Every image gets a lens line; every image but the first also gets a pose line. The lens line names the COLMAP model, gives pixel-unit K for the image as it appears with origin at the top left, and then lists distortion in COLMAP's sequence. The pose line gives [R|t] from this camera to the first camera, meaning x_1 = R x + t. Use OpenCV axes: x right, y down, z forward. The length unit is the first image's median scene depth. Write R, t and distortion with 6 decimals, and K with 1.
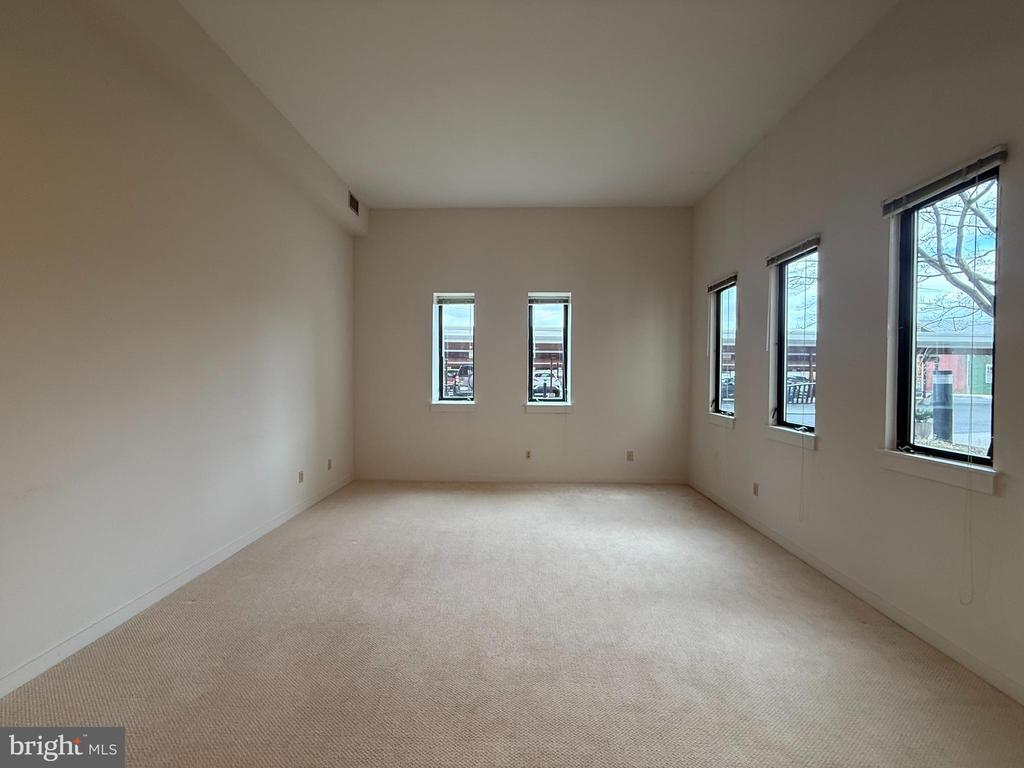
lens RADIAL K [[407.6, 0, 512.0], [0, 407.6, 384.0], [0, 0, 1]] dist [-0.001662, 0.000139]
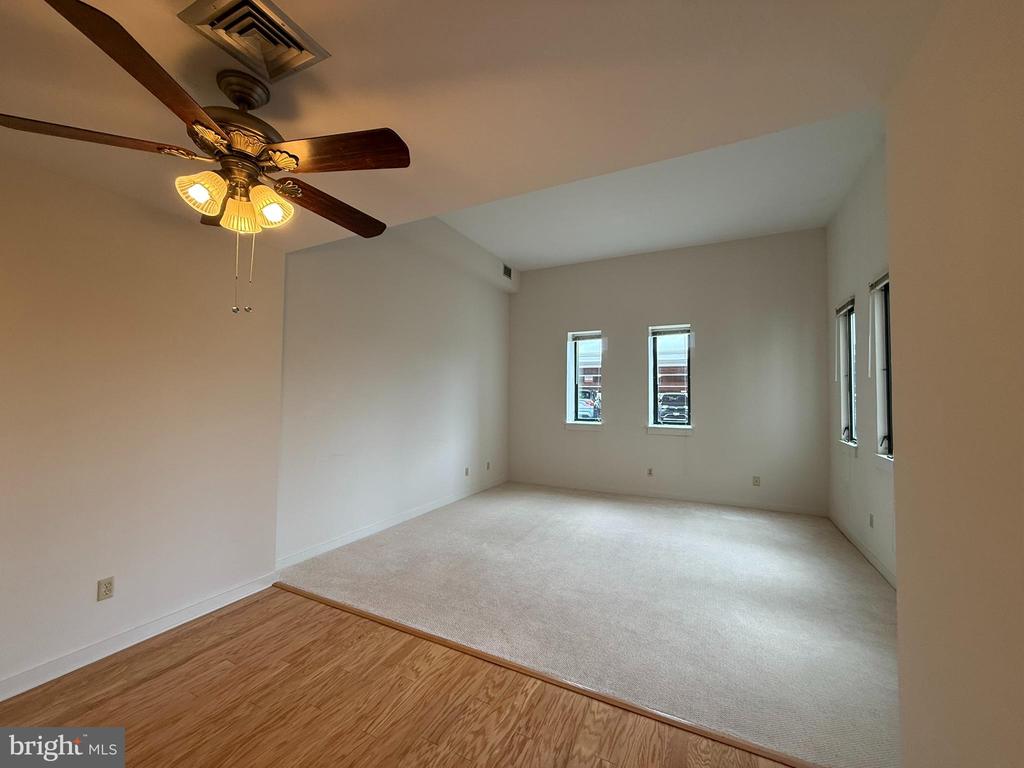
lens RADIAL K [[407.6, 0, 512.0], [0, 407.6, 384.0], [0, 0, 1]] dist [-0.001662, 0.000139]
pose [[0.906733, -0.011040, -0.421560, 0.188750], [-0.012930, 0.998459, -0.053959, -0.000132], [0.421506, 0.054378, 0.905194, -0.190938]]
